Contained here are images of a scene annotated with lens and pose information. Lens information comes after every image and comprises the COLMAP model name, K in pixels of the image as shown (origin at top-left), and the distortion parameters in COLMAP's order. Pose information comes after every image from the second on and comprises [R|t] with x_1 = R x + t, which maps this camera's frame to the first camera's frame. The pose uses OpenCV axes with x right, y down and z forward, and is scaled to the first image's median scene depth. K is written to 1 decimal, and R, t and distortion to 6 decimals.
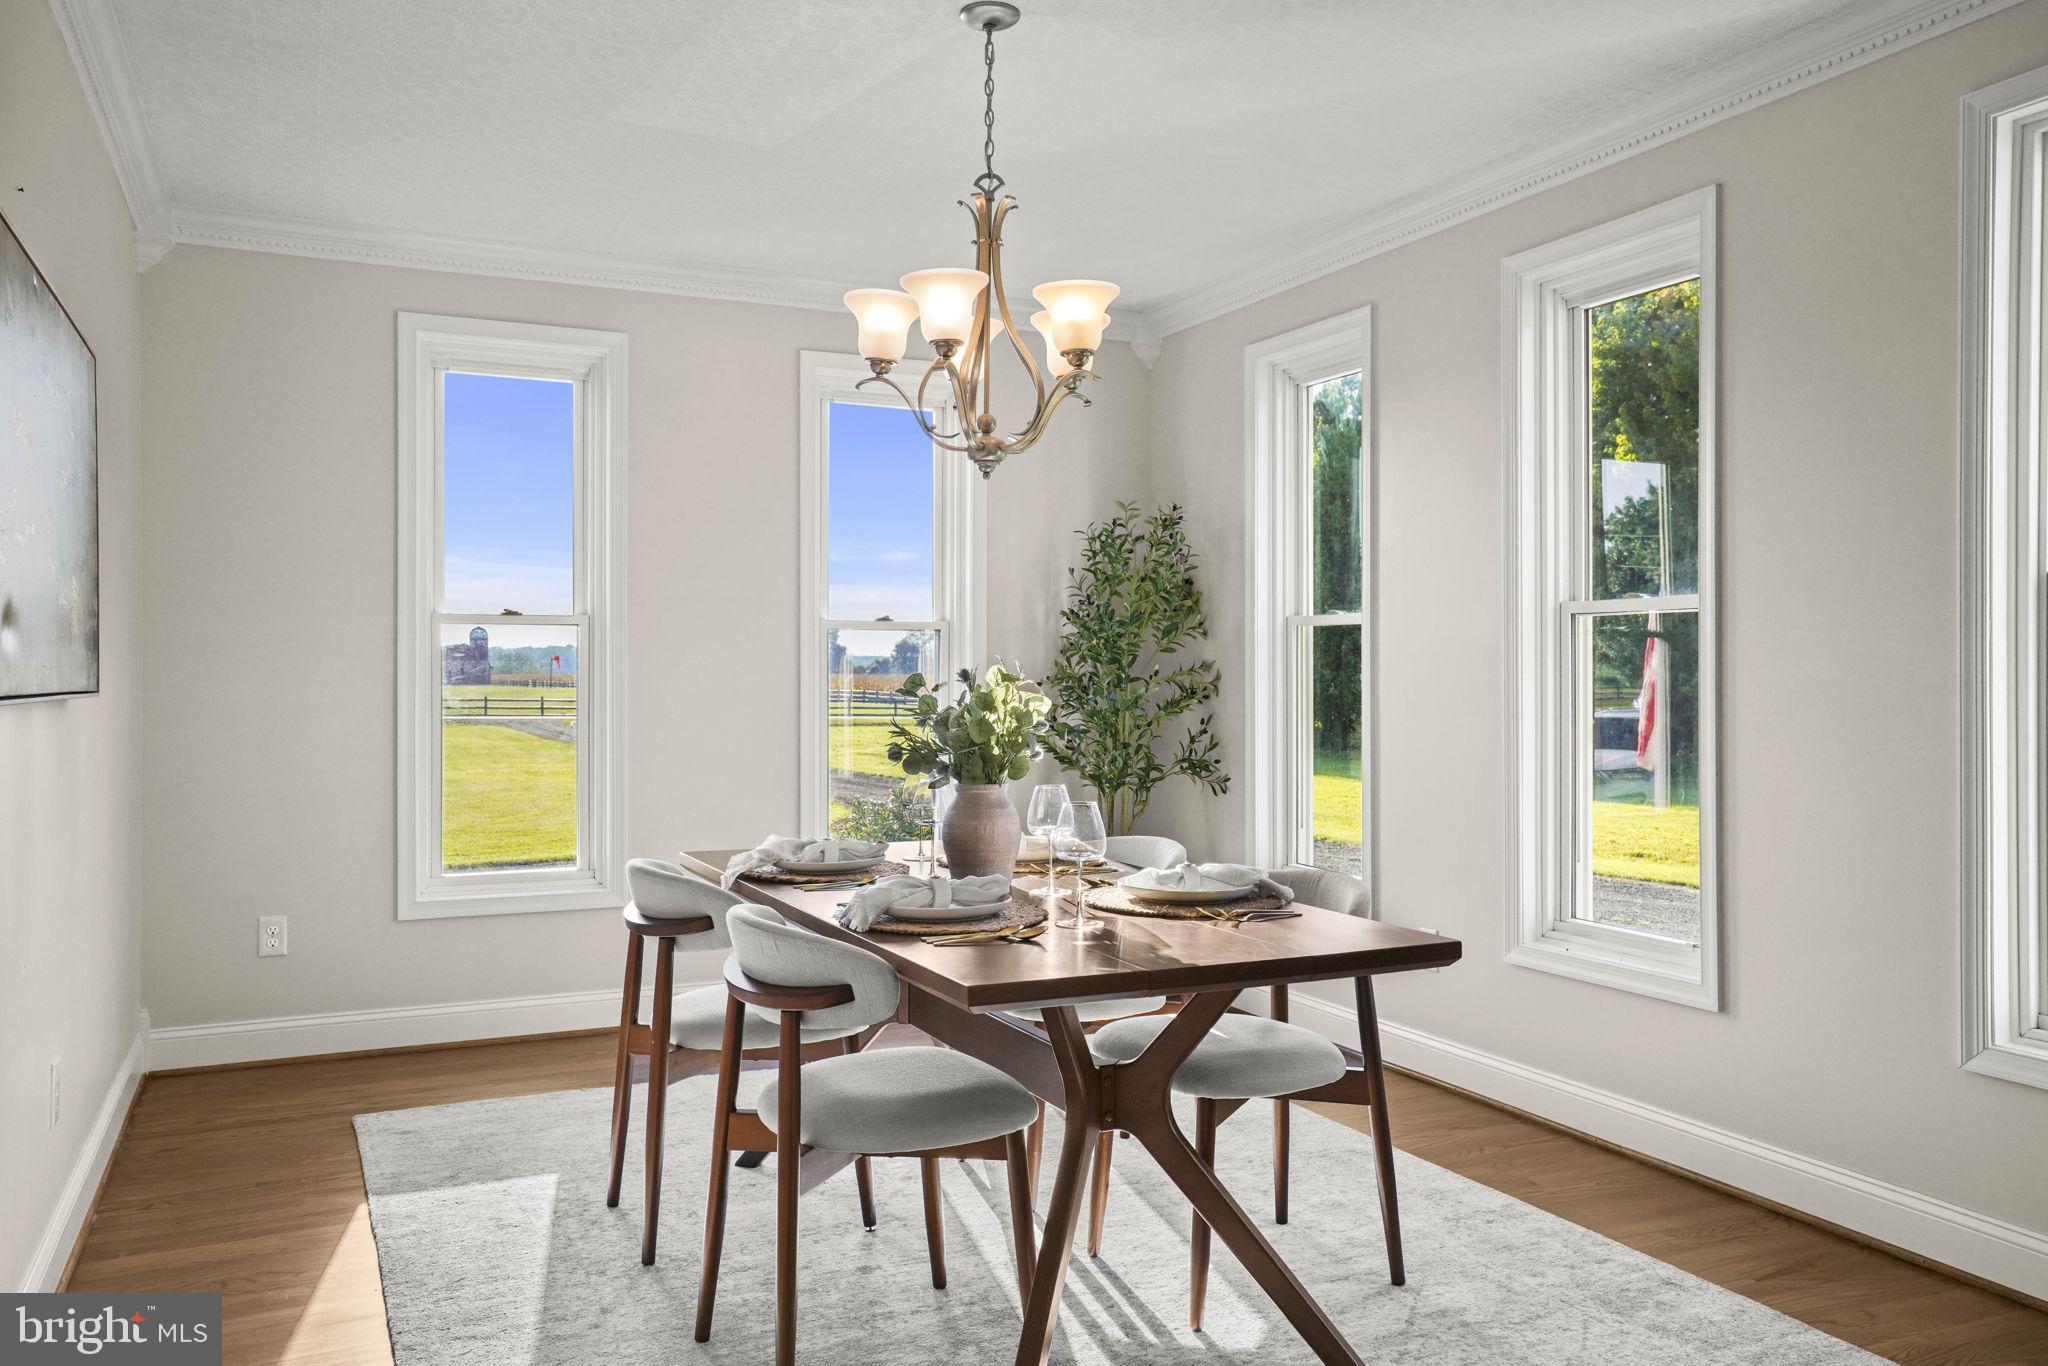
lens RADIAL K [[1628.6, 0, 1024.0], [0, 1628.6, 683.0], [0, 0, 1]] dist [-0.035072, -0.000301]
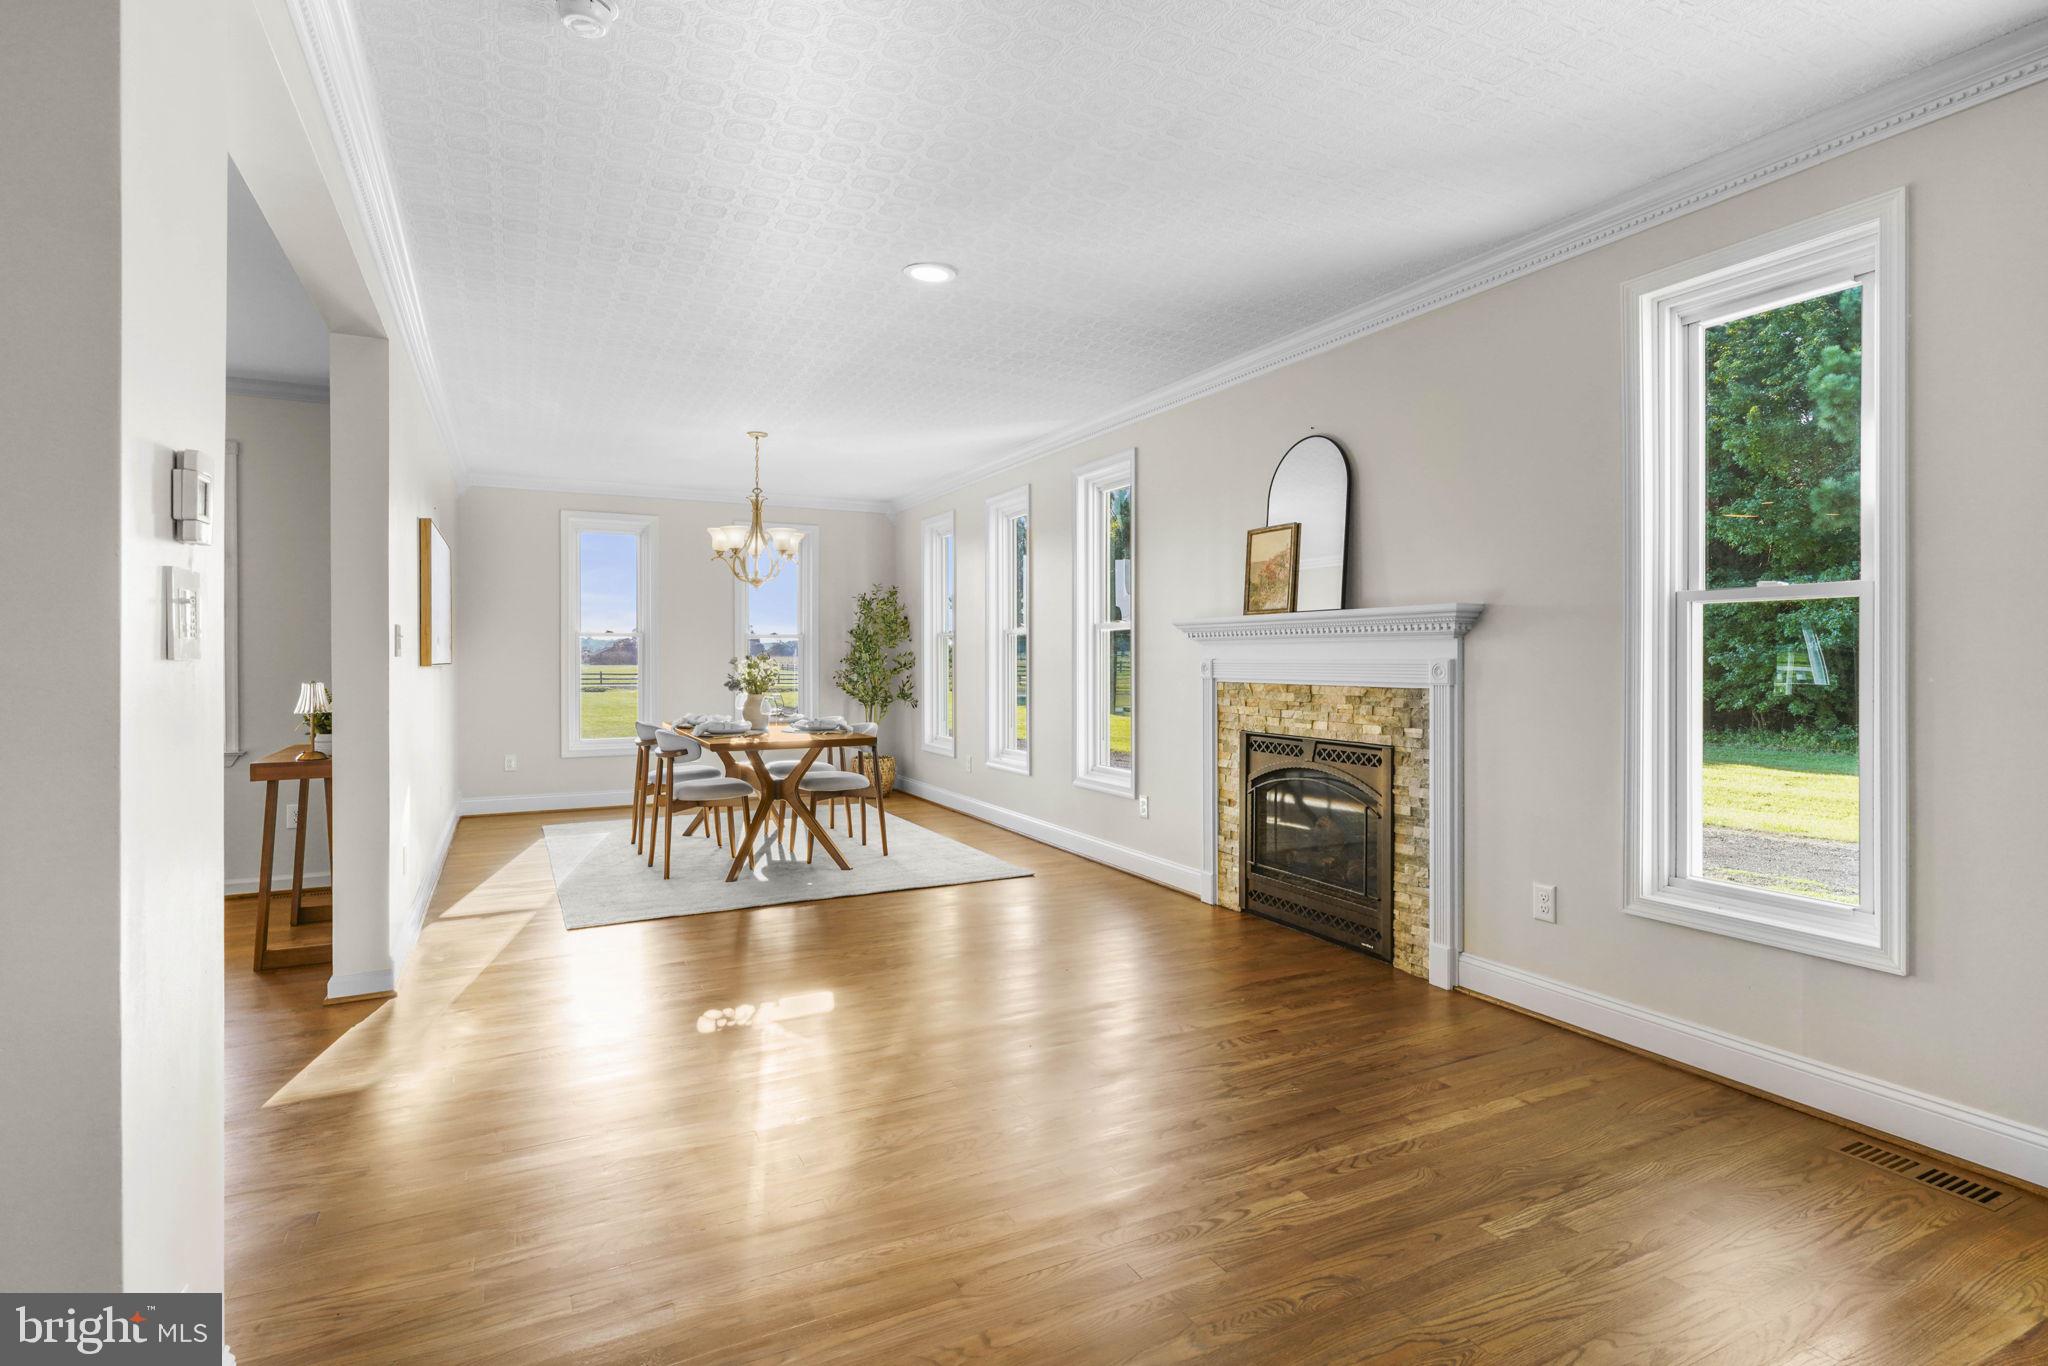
lens RADIAL K [[1014.3, 0, 1012.8], [0, 1014.3, 661.4], [0, 0, 1]] dist [-0.035768, 0.023249]
pose [[0.999441, -0.003622, 0.033231, 0.214627], [0.003684, 0.999992, -0.001820, 0.004136], [-0.033224, 0.001942, 0.999446, -0.481481]]
